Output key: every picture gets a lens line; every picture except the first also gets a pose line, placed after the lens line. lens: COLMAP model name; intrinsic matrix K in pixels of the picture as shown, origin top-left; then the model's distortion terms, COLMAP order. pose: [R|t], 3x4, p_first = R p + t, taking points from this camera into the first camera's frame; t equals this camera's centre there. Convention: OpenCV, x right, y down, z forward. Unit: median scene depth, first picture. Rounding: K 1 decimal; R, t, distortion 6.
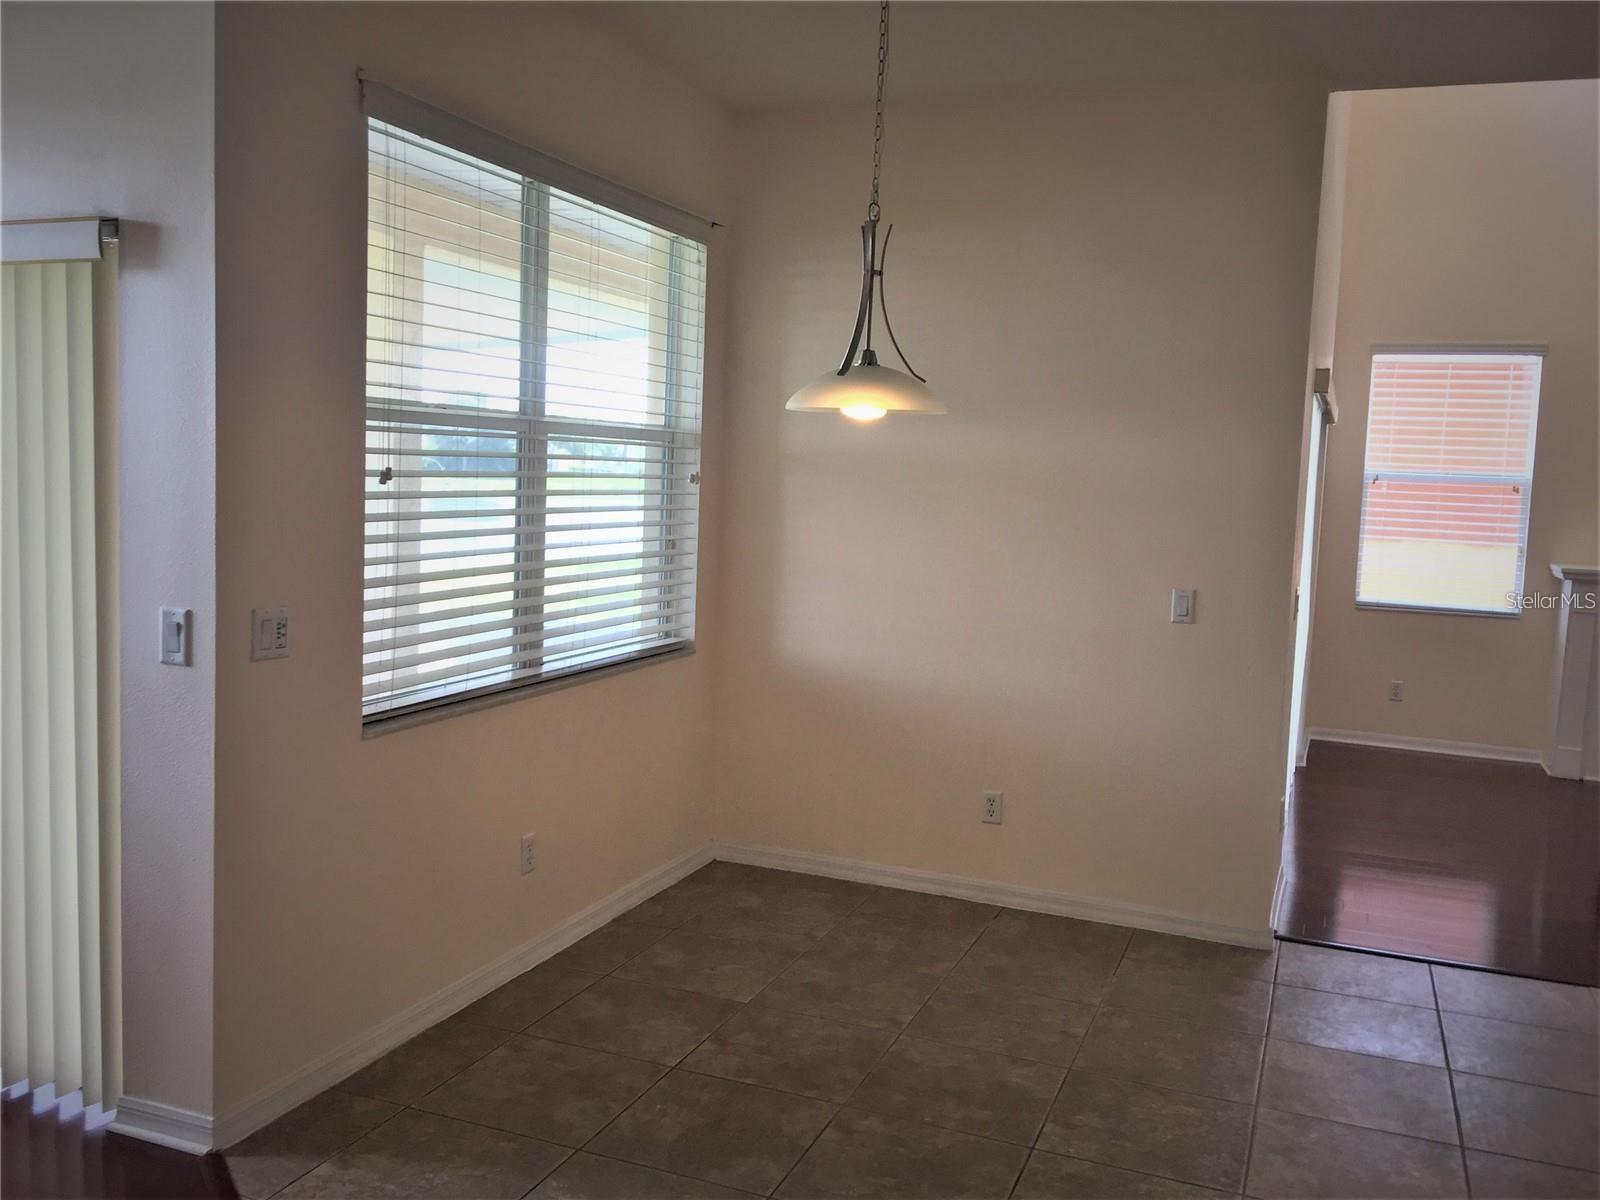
lens RADIAL K [[1379.2, 0, 794.3], [0, 1379.2, 598.9], [0, 0, 1]] dist [0.093799, -0.161384]
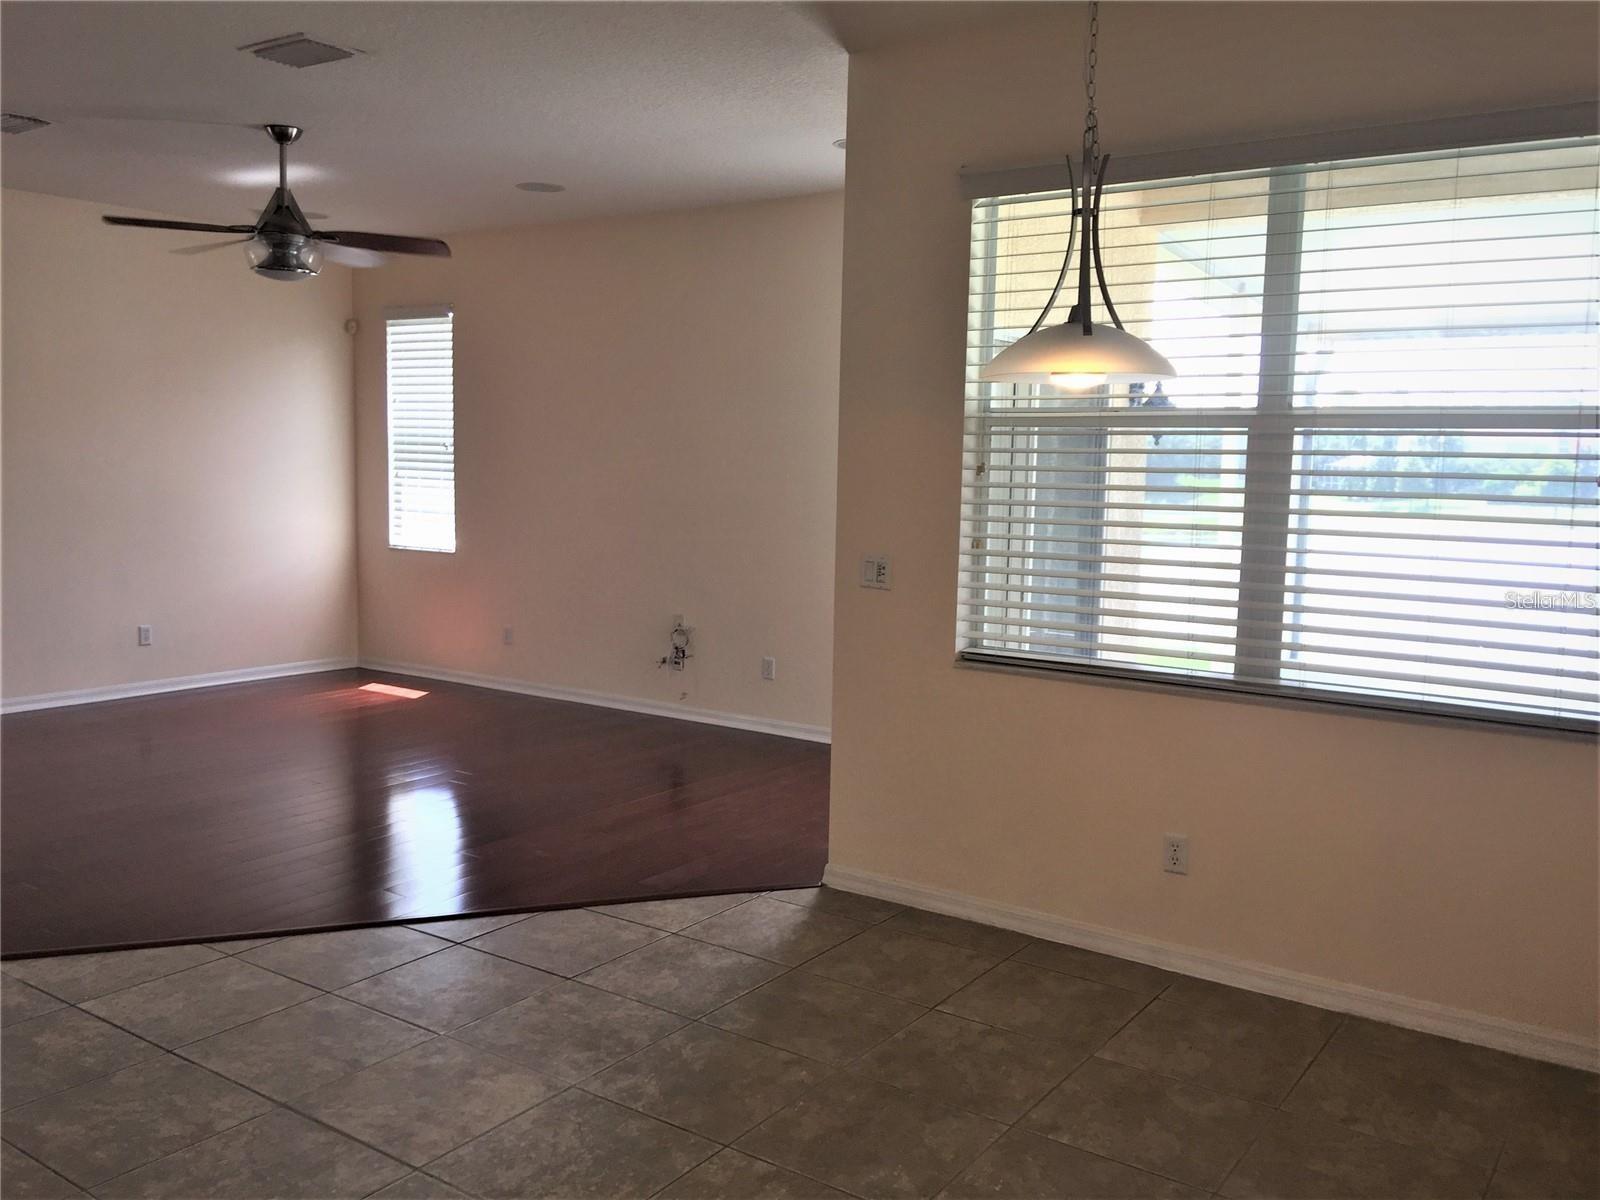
lens RADIAL K [[1379.2, 0, 794.3], [0, 1379.2, 598.9], [0, 0, 1]] dist [0.093799, -0.161384]
pose [[-0.234287, 0.065067, -0.969988, 0.910972], [-0.118330, 0.988431, 0.094885, -0.064379], [0.964939, 0.137008, -0.223877, 1.033293]]
